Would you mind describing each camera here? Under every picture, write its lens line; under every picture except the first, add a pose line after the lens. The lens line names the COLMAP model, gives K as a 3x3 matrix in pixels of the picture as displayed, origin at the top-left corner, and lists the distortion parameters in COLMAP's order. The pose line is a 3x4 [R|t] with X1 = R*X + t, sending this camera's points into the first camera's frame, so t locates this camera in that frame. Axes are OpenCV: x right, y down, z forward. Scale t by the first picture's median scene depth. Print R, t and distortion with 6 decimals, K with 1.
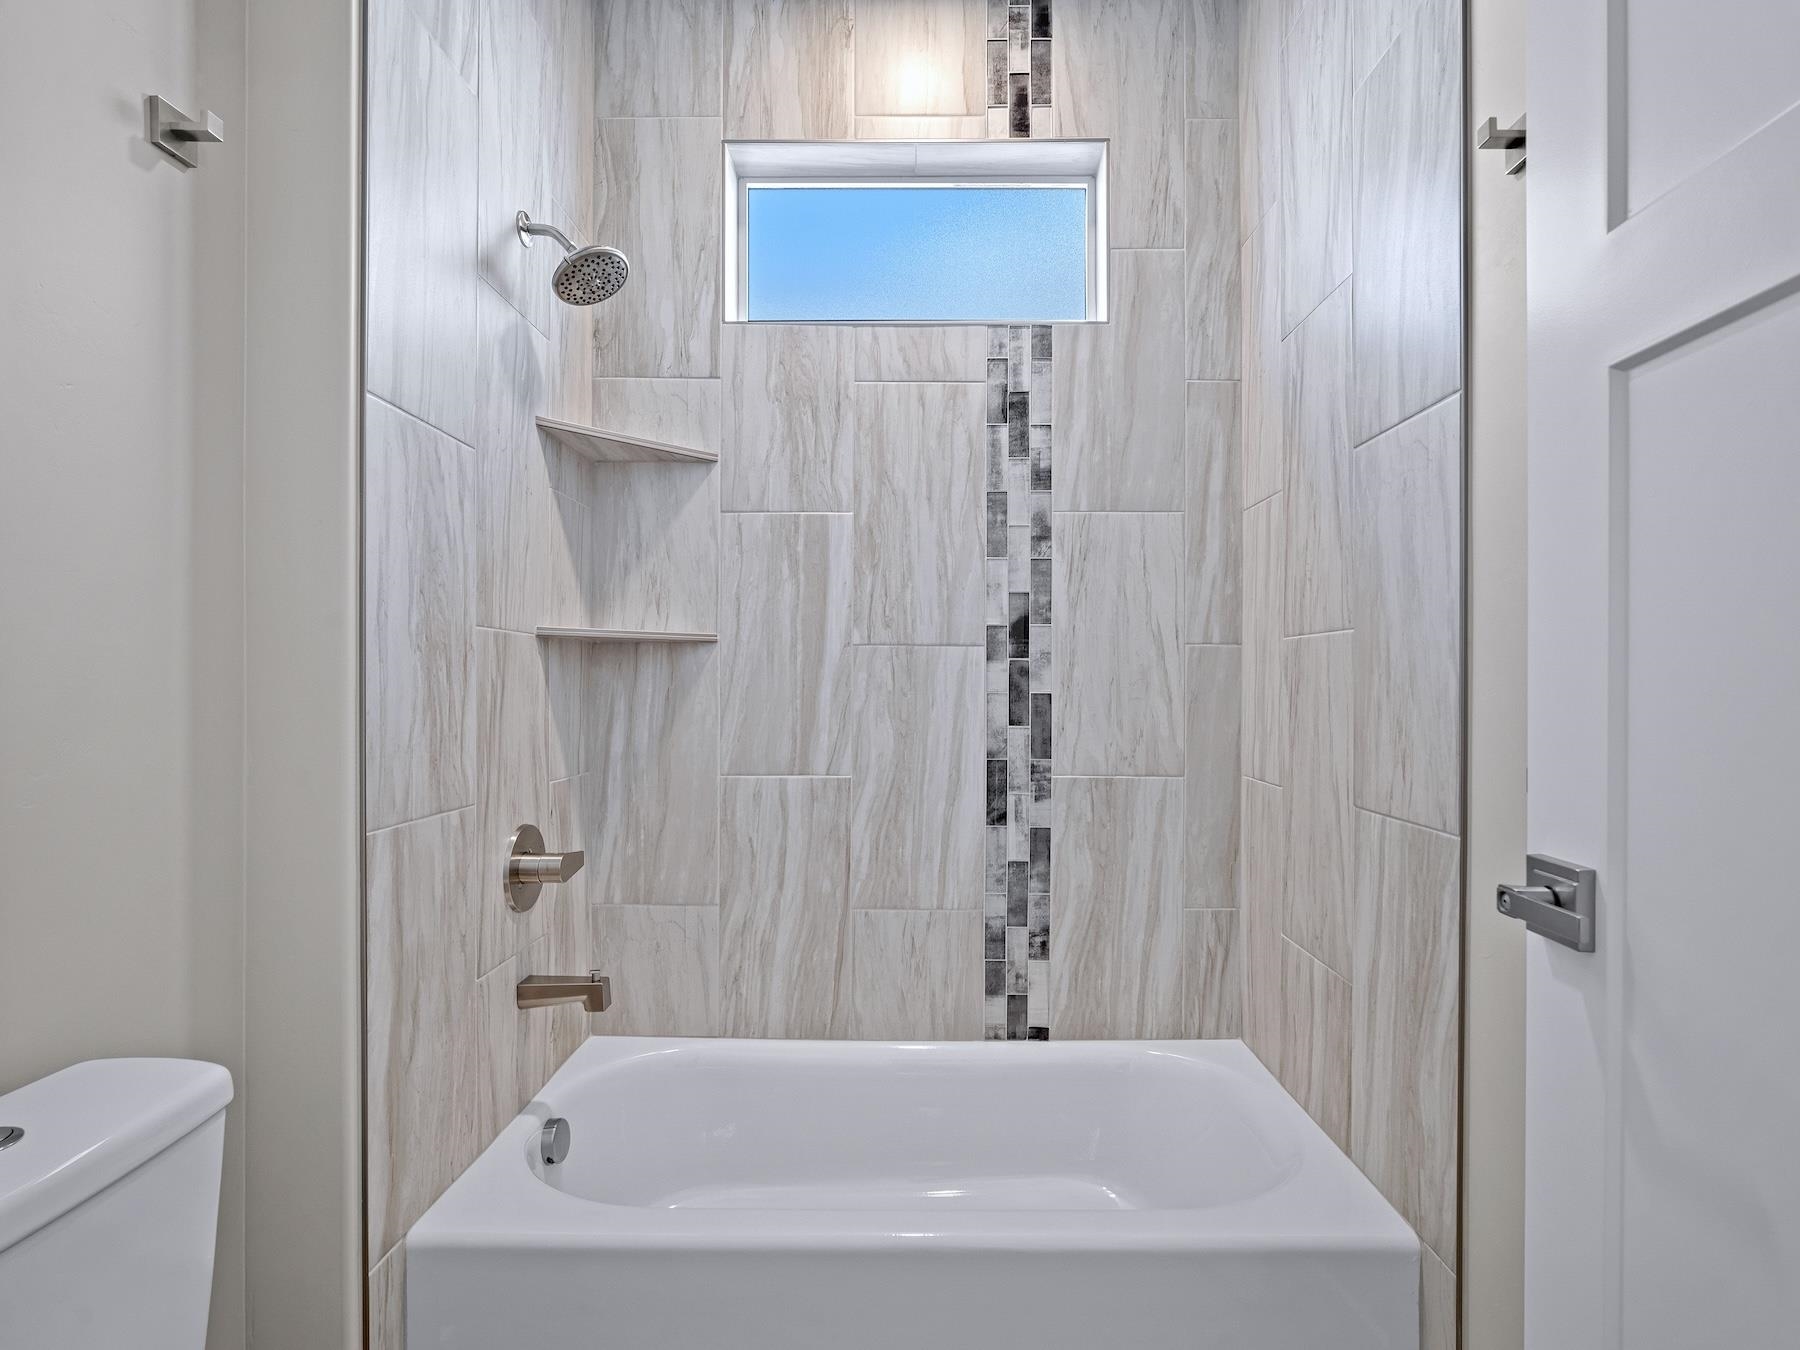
lens RADIAL K [[823.0, 0, 900.0], [0, 823.0, 675.0], [0, 0, 1]] dist [-0.011318, 0.000034]
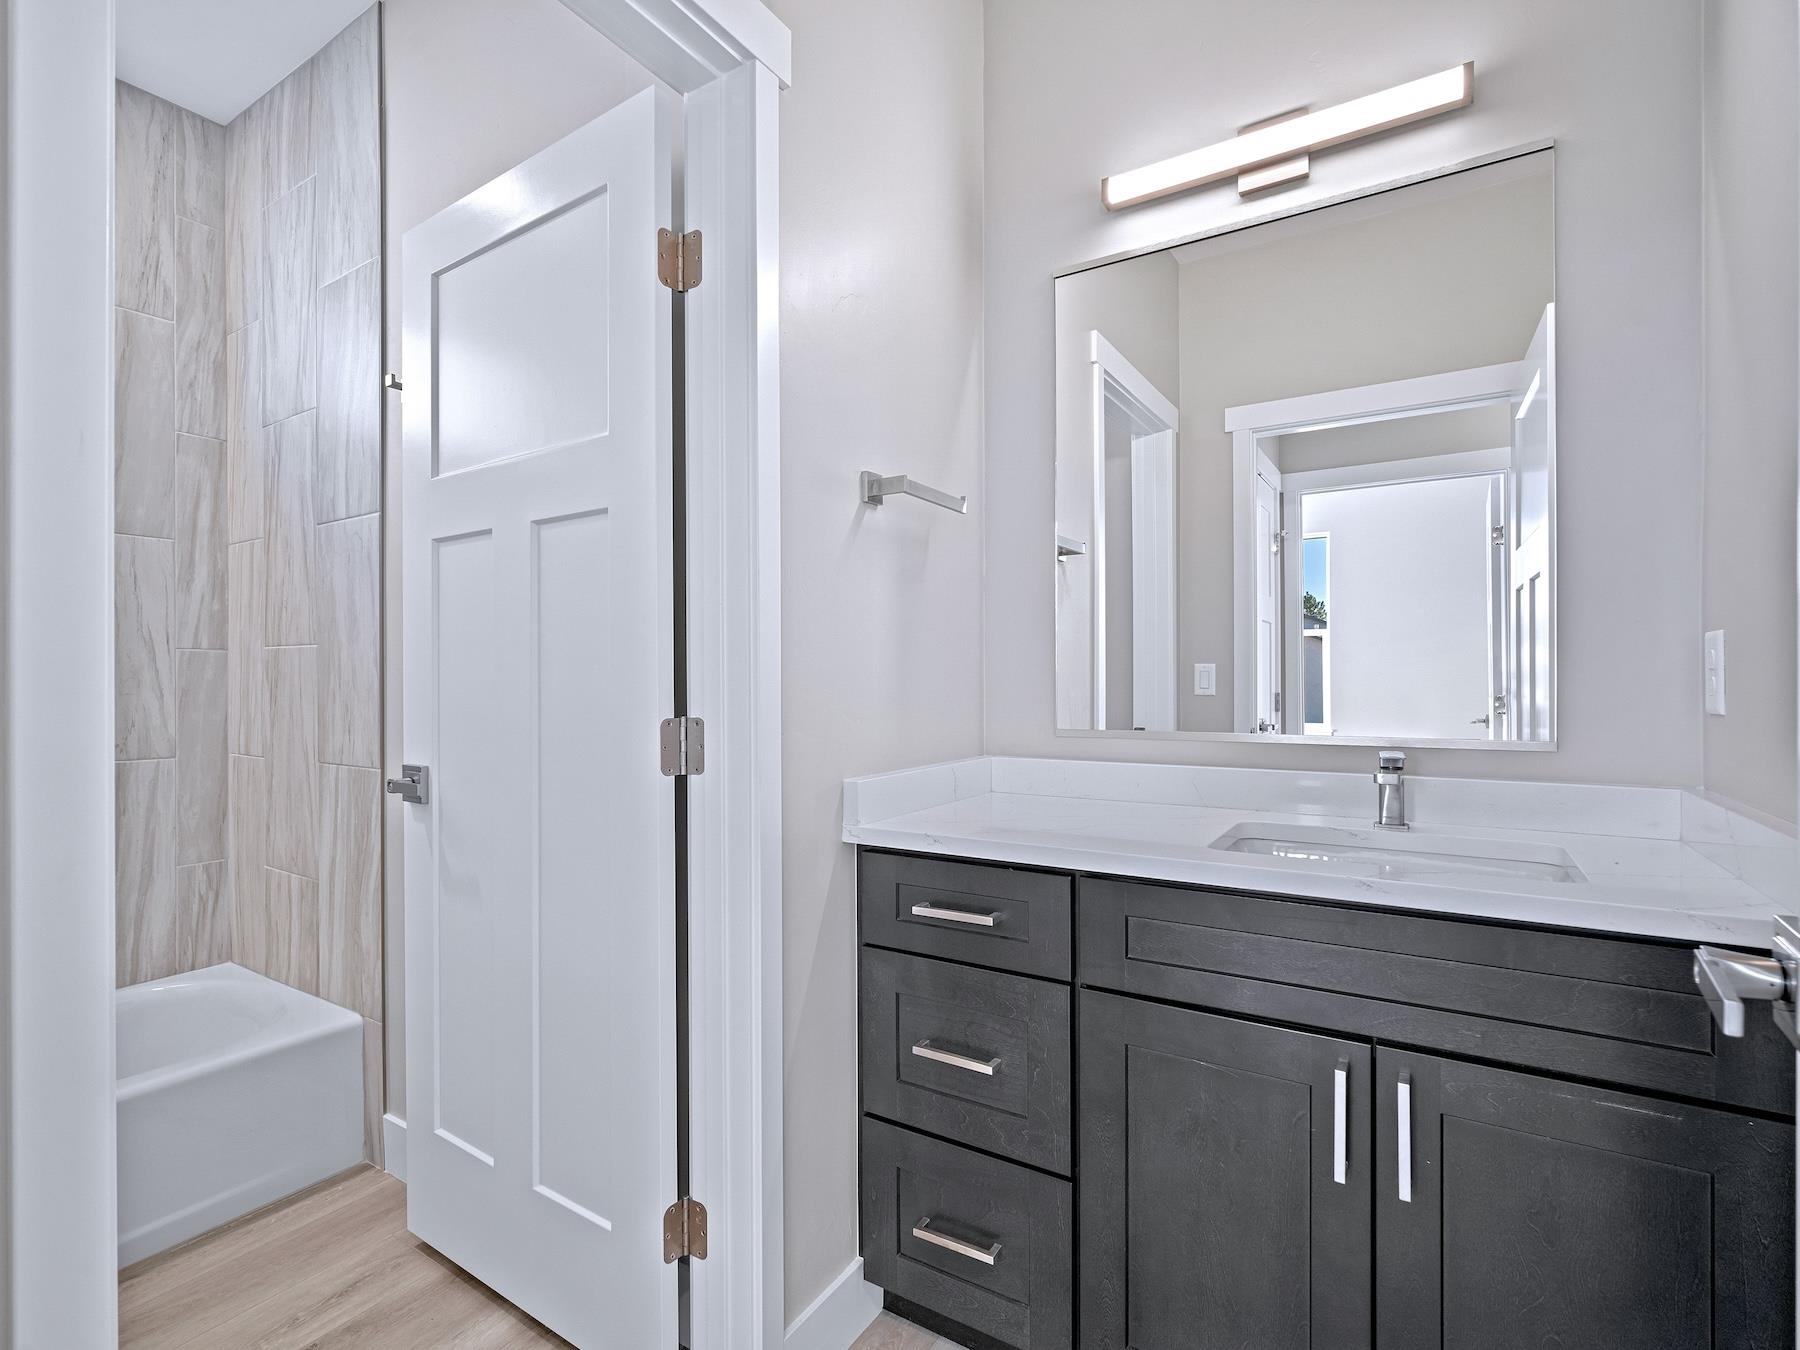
lens RADIAL K [[886.3, 0, 867.9], [0, 886.3, 679.0], [0, 0, 1]] dist [-0.006652, 0.000514]
pose [[0.498055, -0.010348, 0.867084, -0.285806], [-0.001549, 0.999917, 0.012823, -0.012100], [-0.867144, -0.007730, 0.497997, -0.557502]]
